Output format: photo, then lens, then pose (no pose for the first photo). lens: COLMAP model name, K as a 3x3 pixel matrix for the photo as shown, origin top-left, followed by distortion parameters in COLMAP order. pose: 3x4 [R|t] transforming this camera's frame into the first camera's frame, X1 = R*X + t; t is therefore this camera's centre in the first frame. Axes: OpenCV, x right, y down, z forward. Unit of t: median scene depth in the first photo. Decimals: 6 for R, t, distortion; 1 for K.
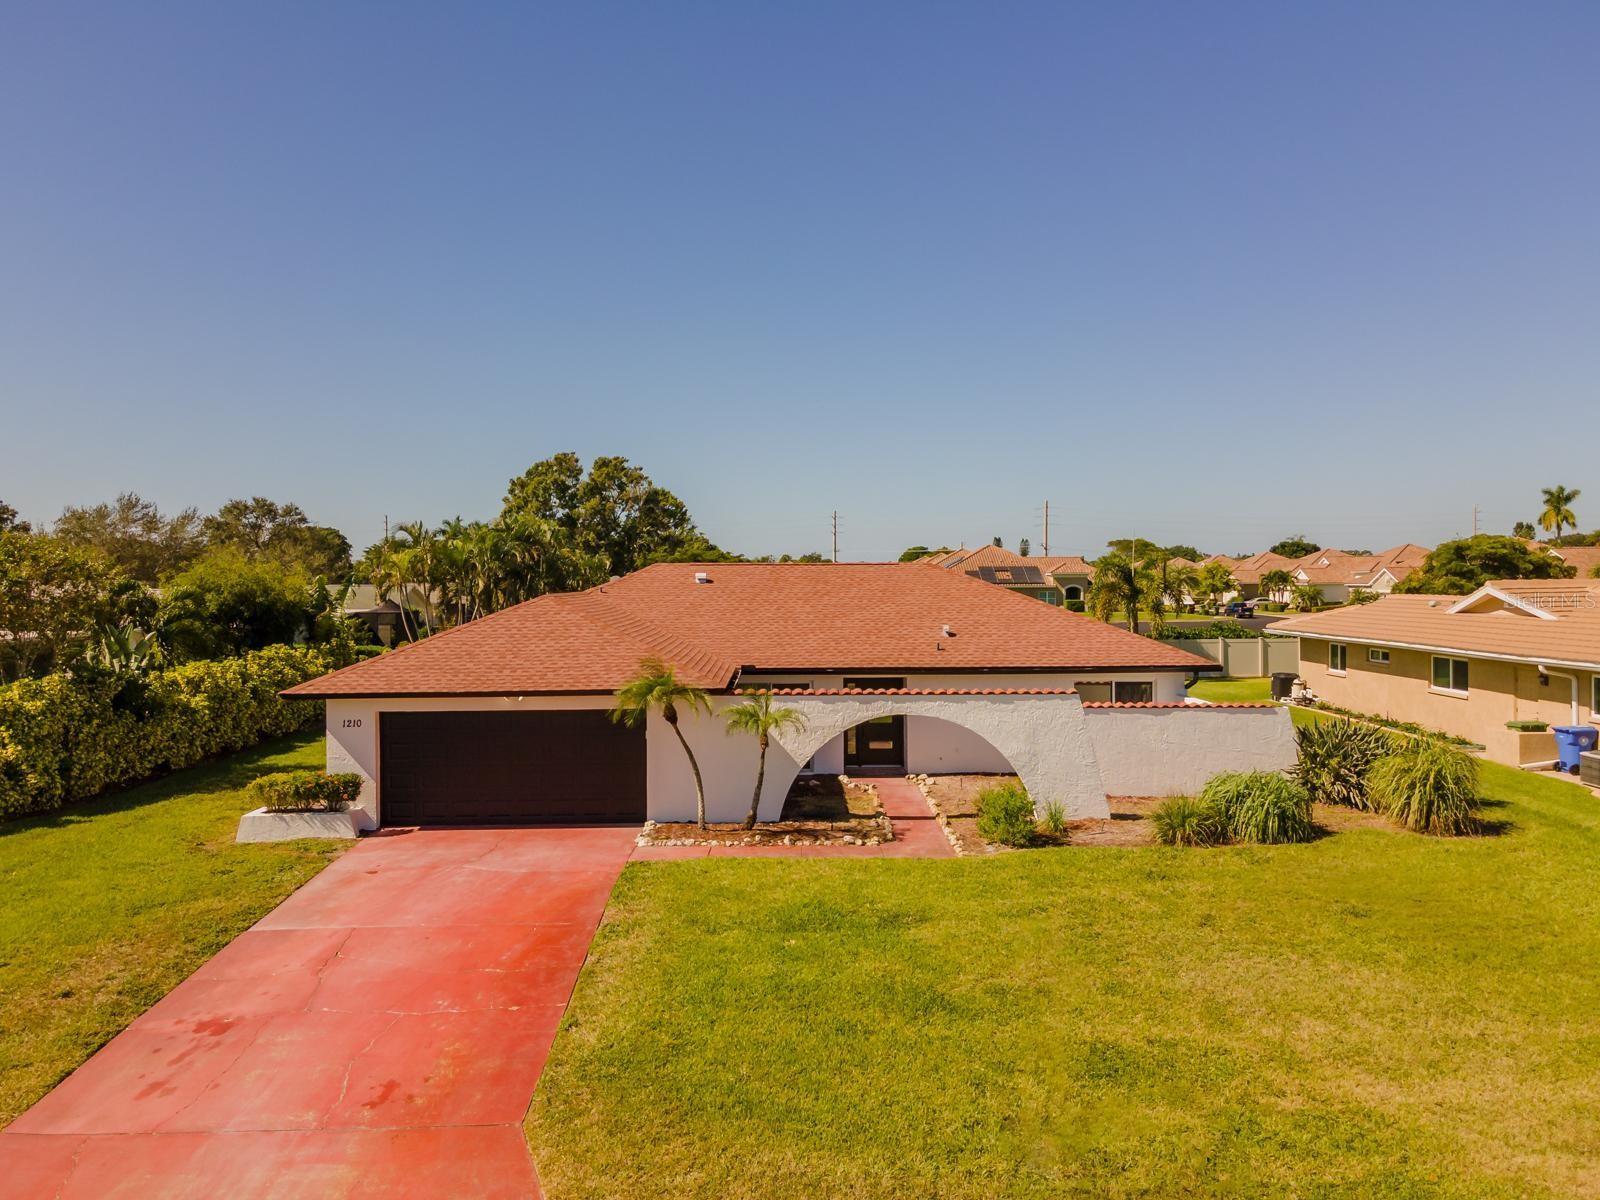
lens RADIAL K [[1176.9, 0, 793.7], [0, 1176.9, 570.8], [0, 0, 1]] dist [0.013154, 0.059031]
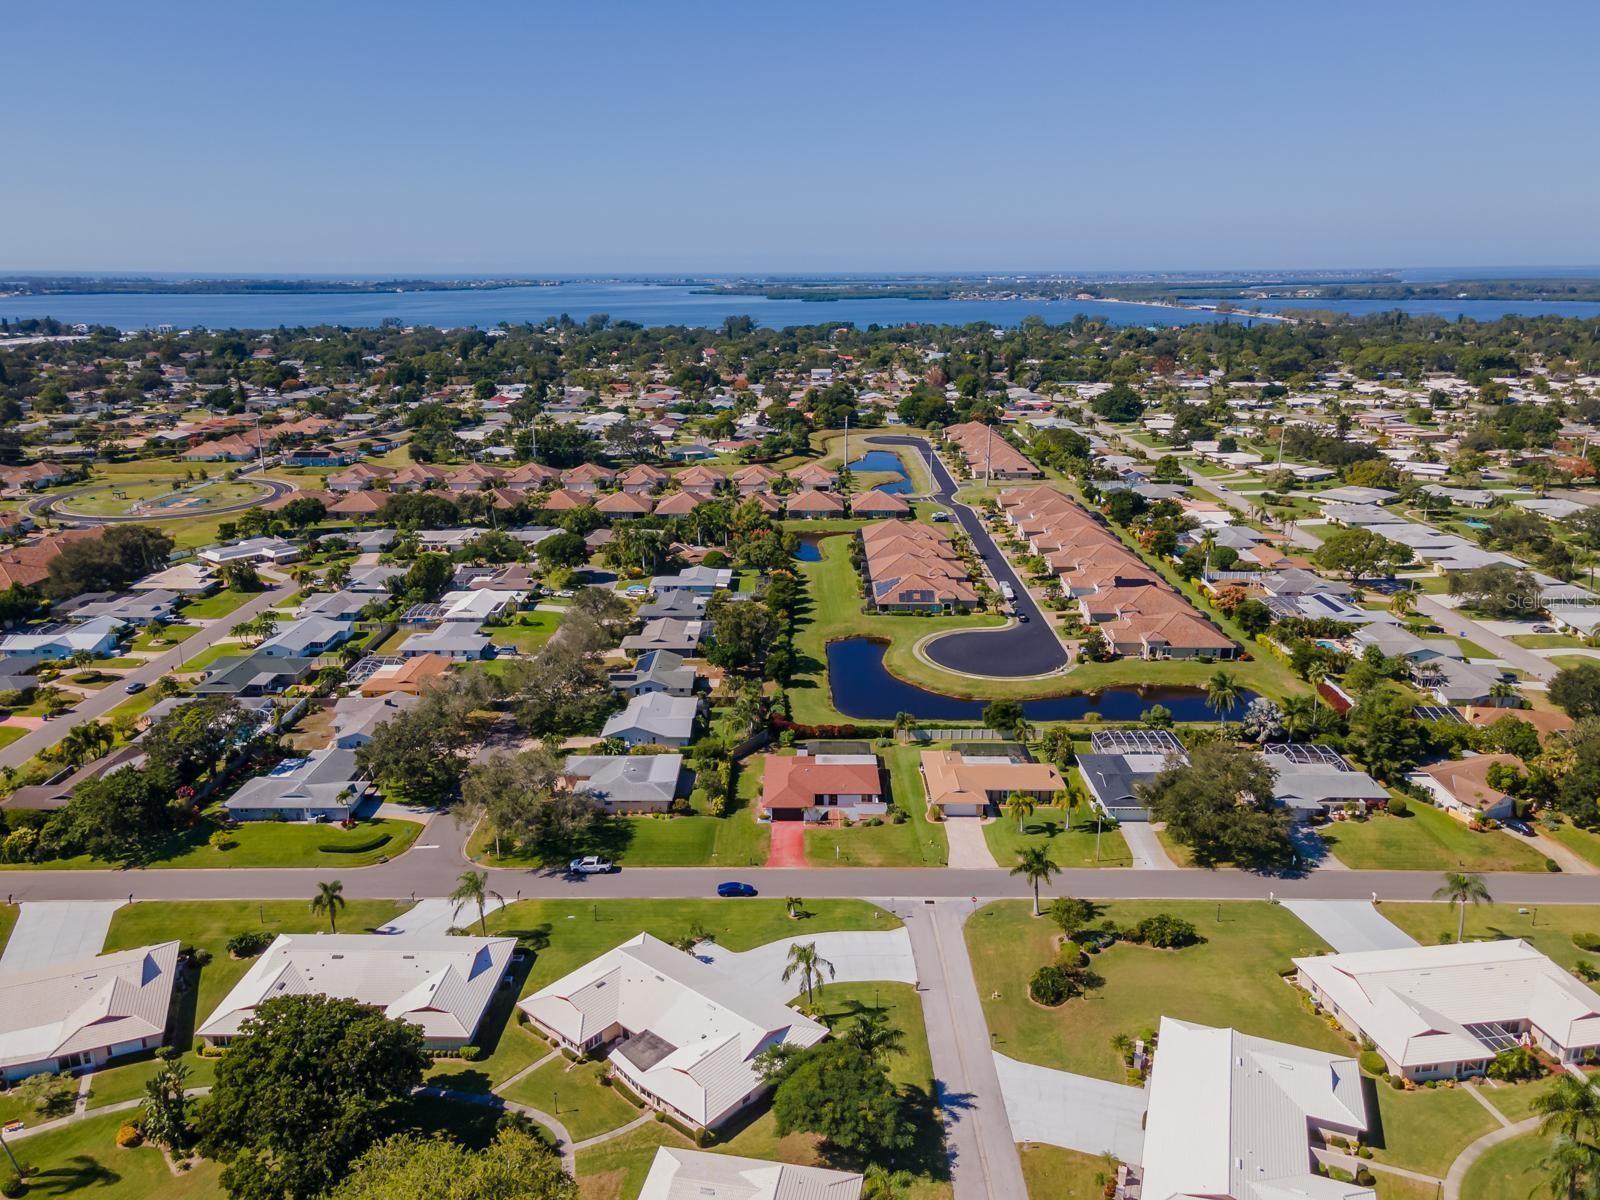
lens RADIAL K [[1180.8, 0, 794.7], [0, 1180.8, 566.8], [0, 0, 1]] dist [0.021343, 0.031900]
pose [[0.999860, 0.008672, -0.014313, -0.100418], [-0.004827, 0.968355, 0.249531, -4.151741], [0.016024, -0.249426, 0.968261, -7.655053]]
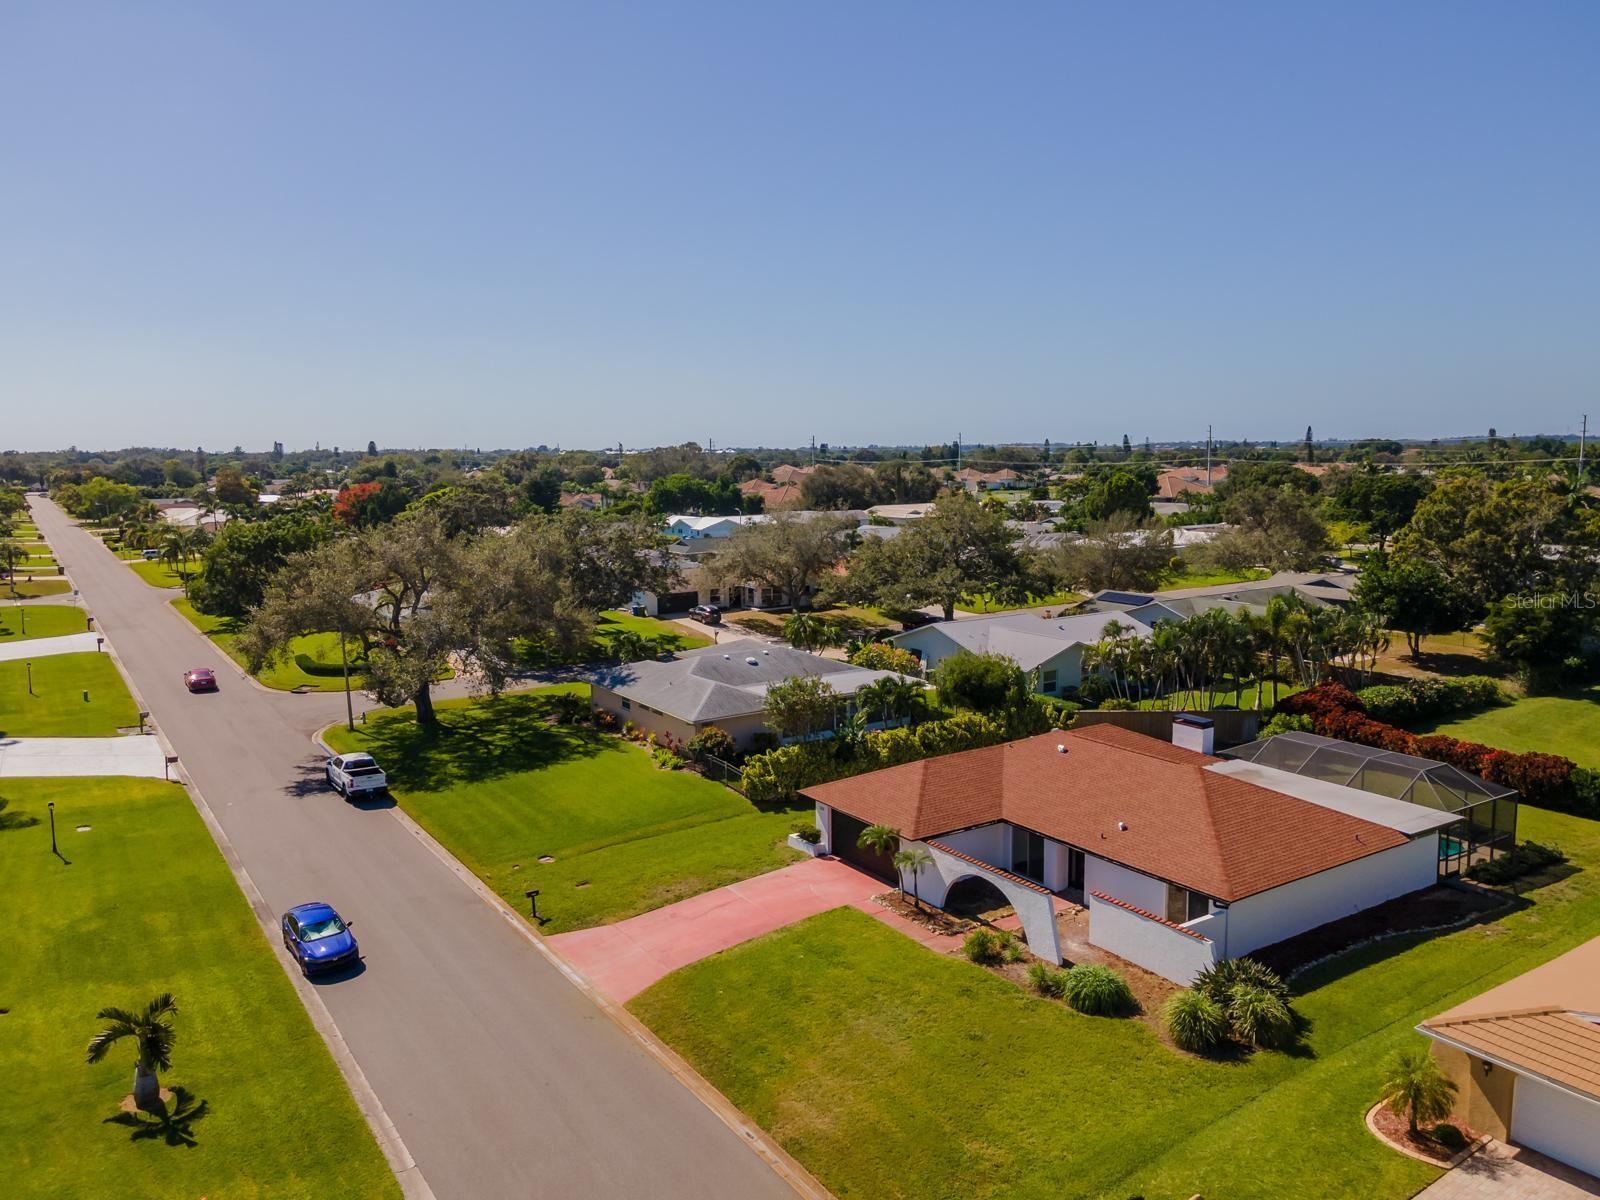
lens RADIAL K [[1180.8, 0, 794.7], [0, 1180.8, 566.8], [0, 0, 1]] dist [0.021343, 0.031900]
pose [[0.551728, 0.090443, -0.829106, 1.741438], [0.006526, 0.993604, 0.112730, -0.711339], [0.833999, -0.067607, 0.547609, -0.365808]]
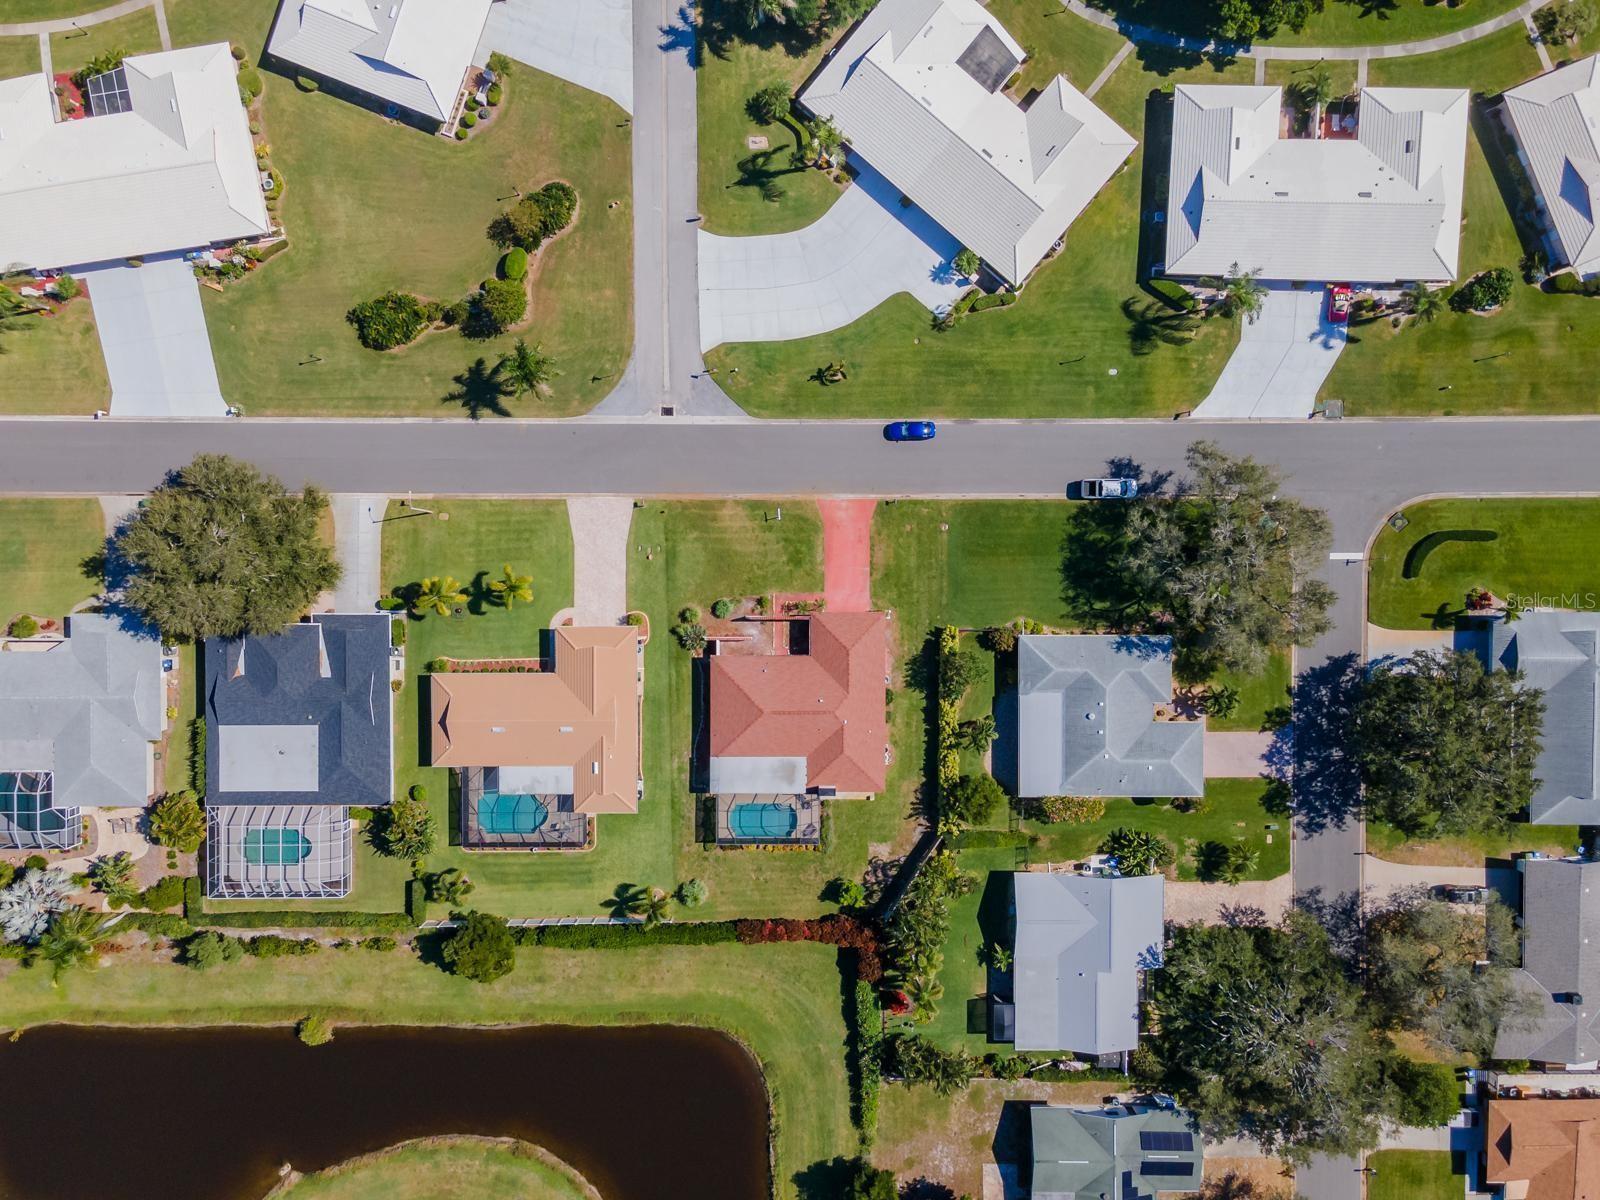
lens RADIAL K [[1180.8, 0, 794.7], [0, 1180.8, 566.8], [0, 0, 1]] dist [0.021343, 0.031900]
pose [[-0.999906, -0.013193, -0.003810, 0.052274], [-0.003422, -0.029275, 0.999566, -6.436742], [-0.013298, 0.999484, 0.029227, 0.645241]]
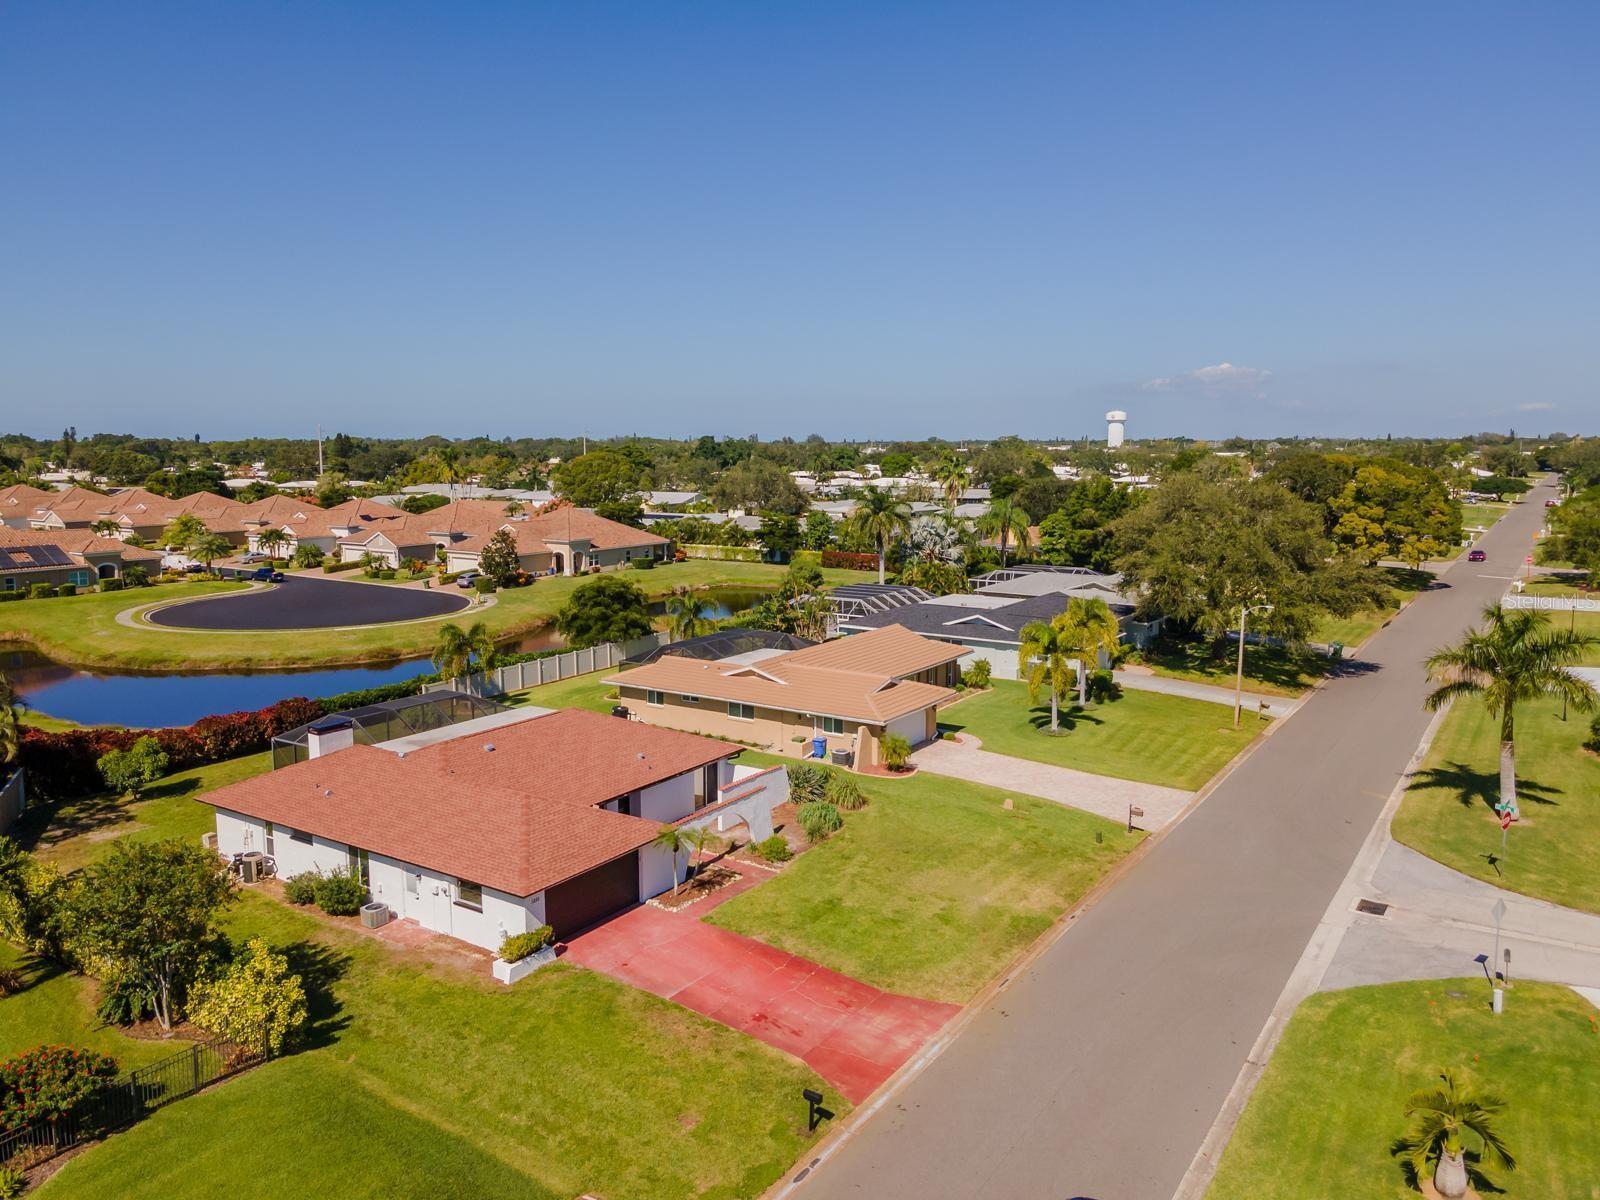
lens RADIAL K [[1152.4, 0, 800.0], [0, 1152.4, 600.0], [0, 0, 1]] dist [0.042059, -0.006669]
pose [[0.560592, -0.105424, 0.821354, -1.768345], [-0.006456, 0.991277, 0.131640, -0.642509], [-0.828067, -0.079099, 0.555021, -0.328123]]
